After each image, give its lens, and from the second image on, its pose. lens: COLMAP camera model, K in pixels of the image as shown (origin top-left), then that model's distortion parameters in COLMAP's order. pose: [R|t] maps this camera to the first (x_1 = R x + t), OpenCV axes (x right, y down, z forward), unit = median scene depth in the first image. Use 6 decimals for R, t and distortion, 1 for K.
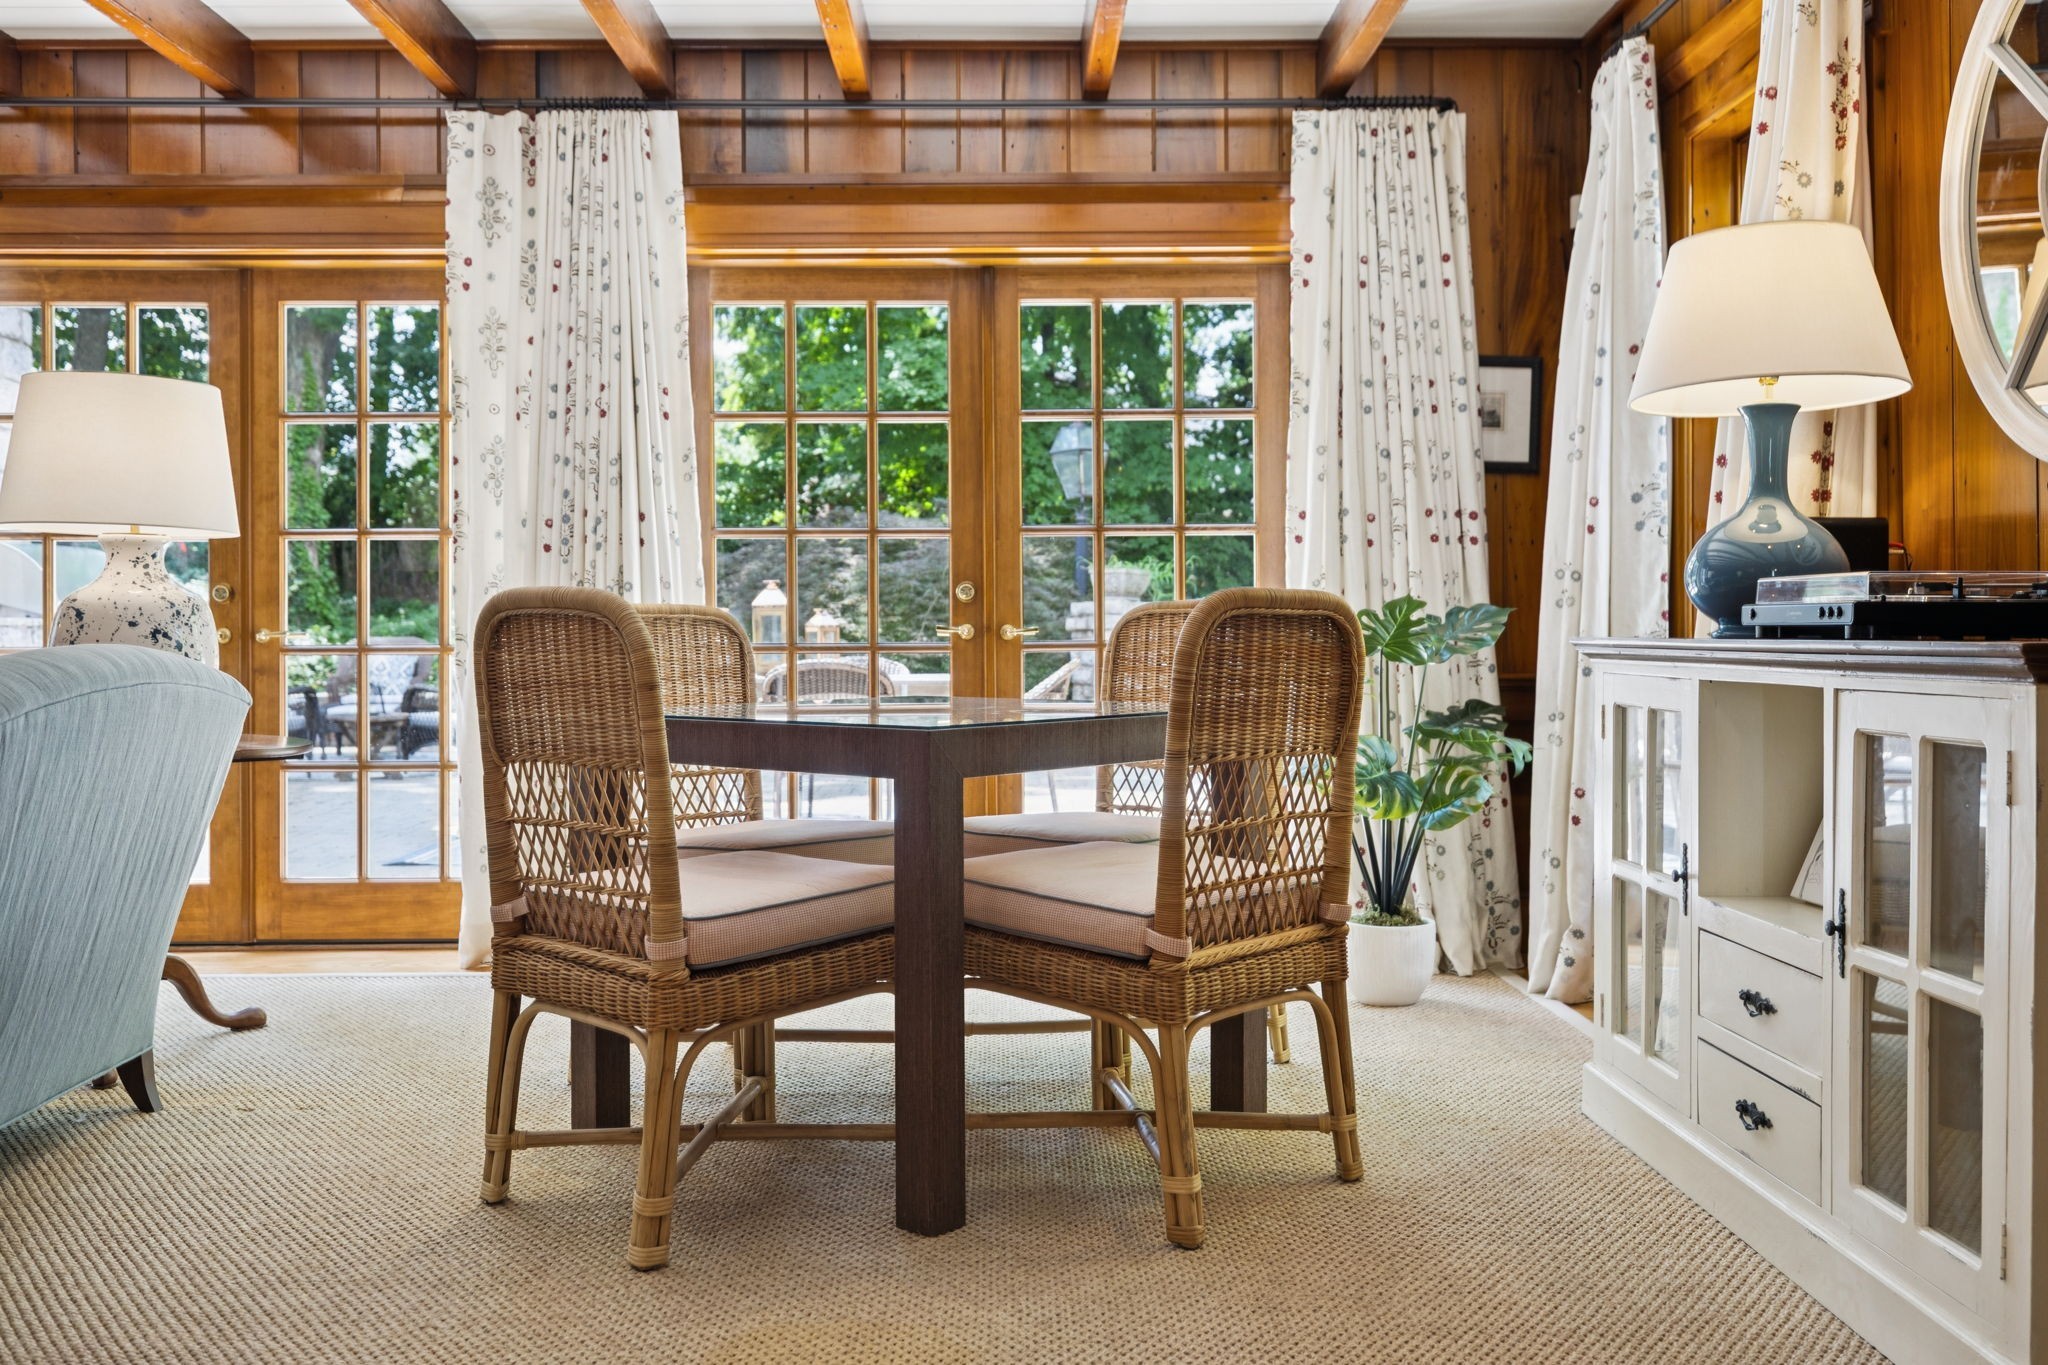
lens RADIAL K [[1821.0, 0, 1019.9], [0, 1821.0, 670.0], [0, 0, 1]] dist [-0.003601, 0.010502]
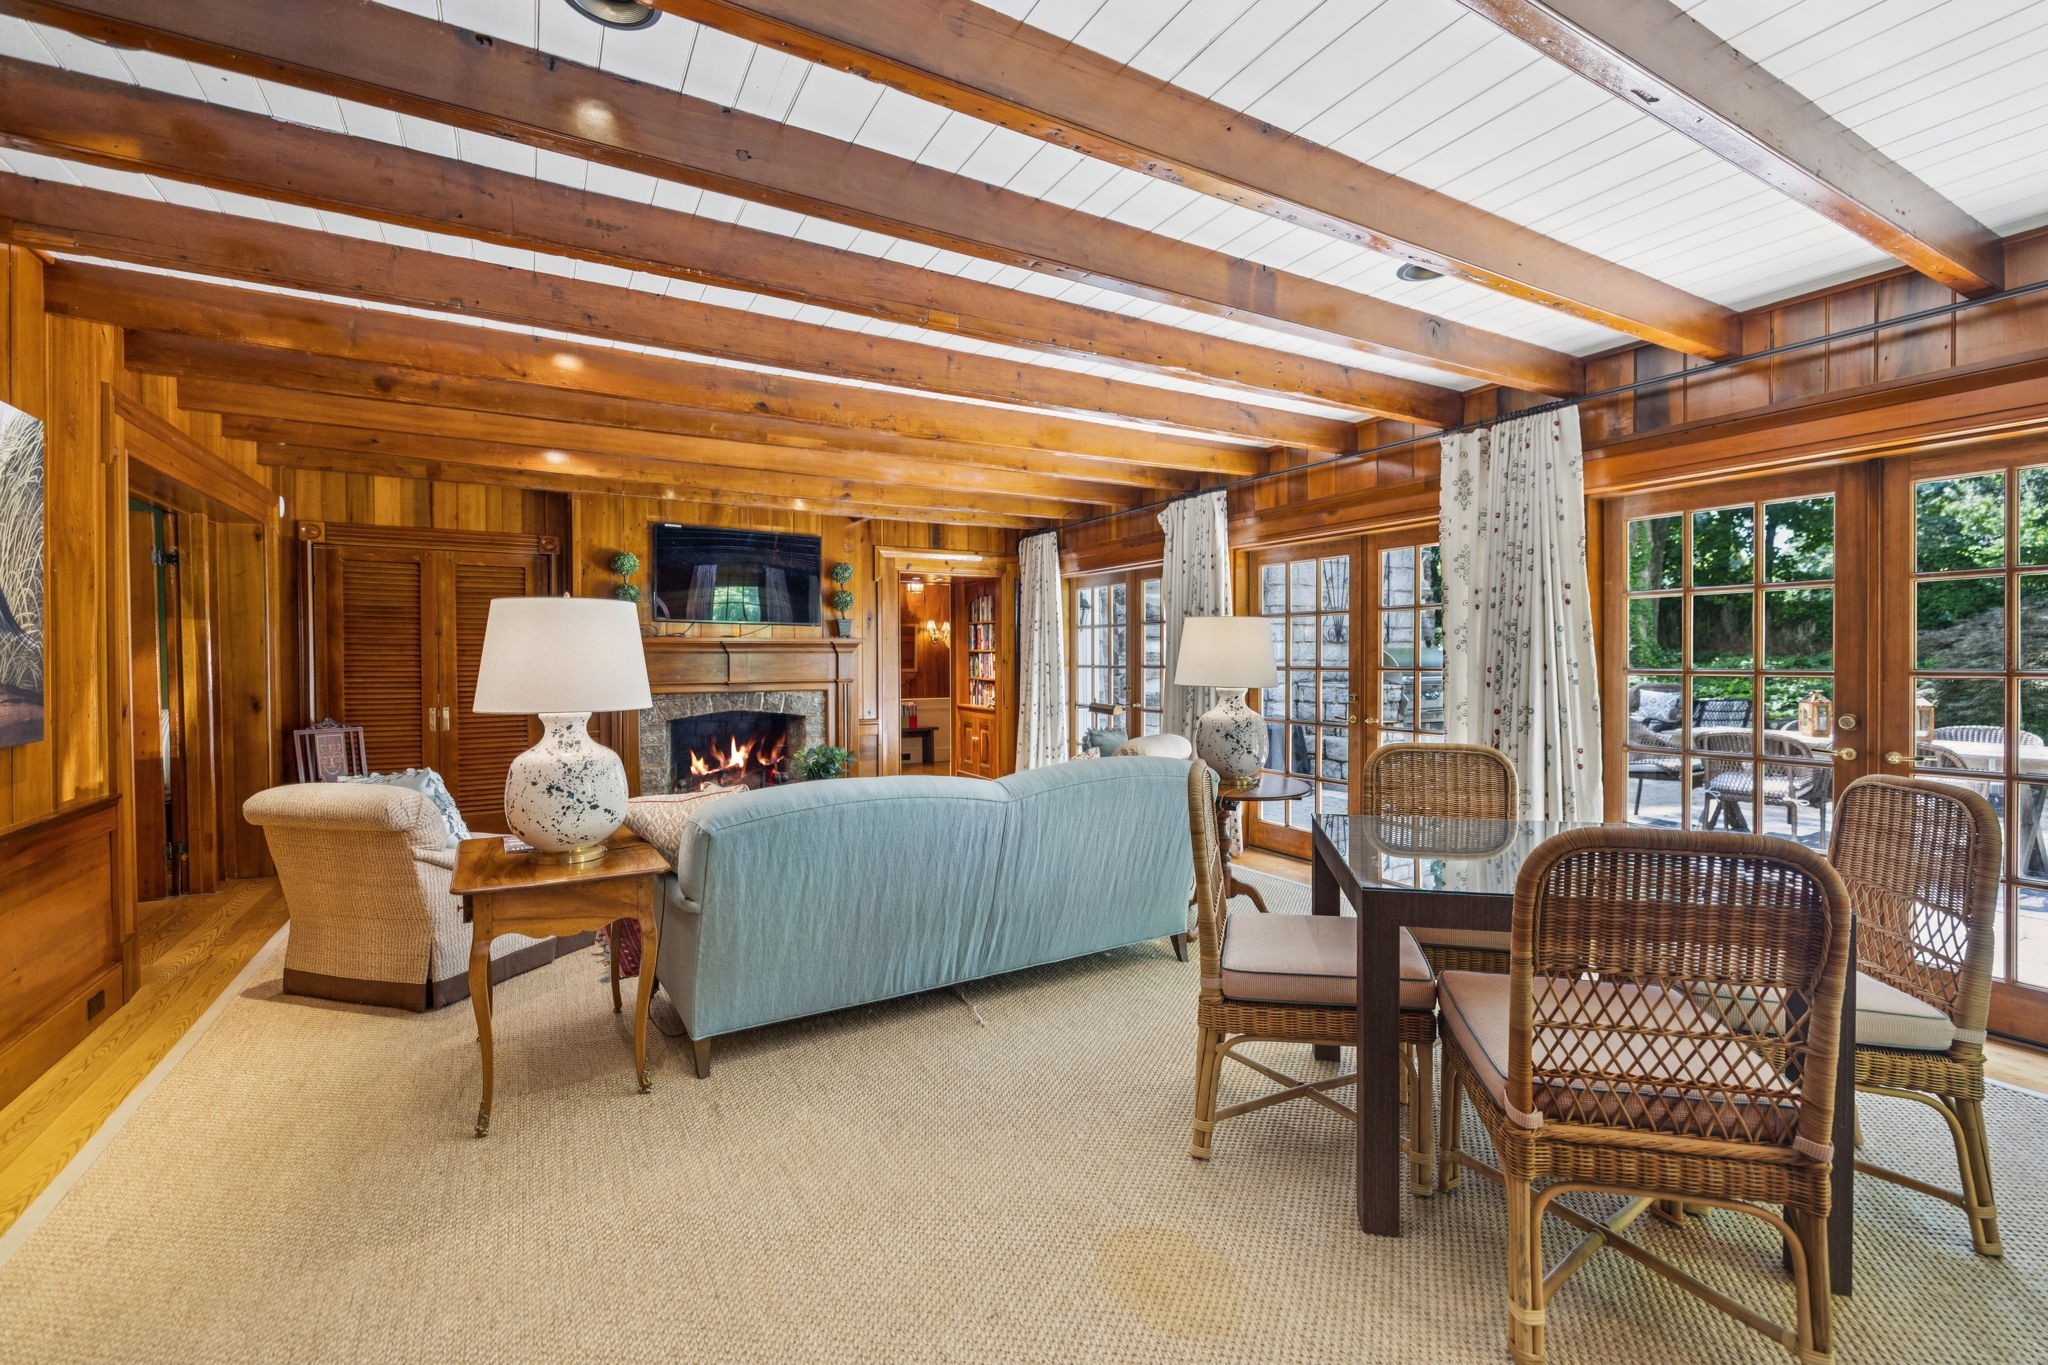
lens RADIAL K [[863.4, 0, 1017.8], [0, 863.4, 674.2], [0, 0, 1]] dist [-0.001798, -0.000379]
pose [[0.478838, 0.019258, -0.877692, 0.233256], [-0.017565, 0.999769, 0.012354, -0.078964], [0.877728, 0.009501, 0.479065, 0.233638]]
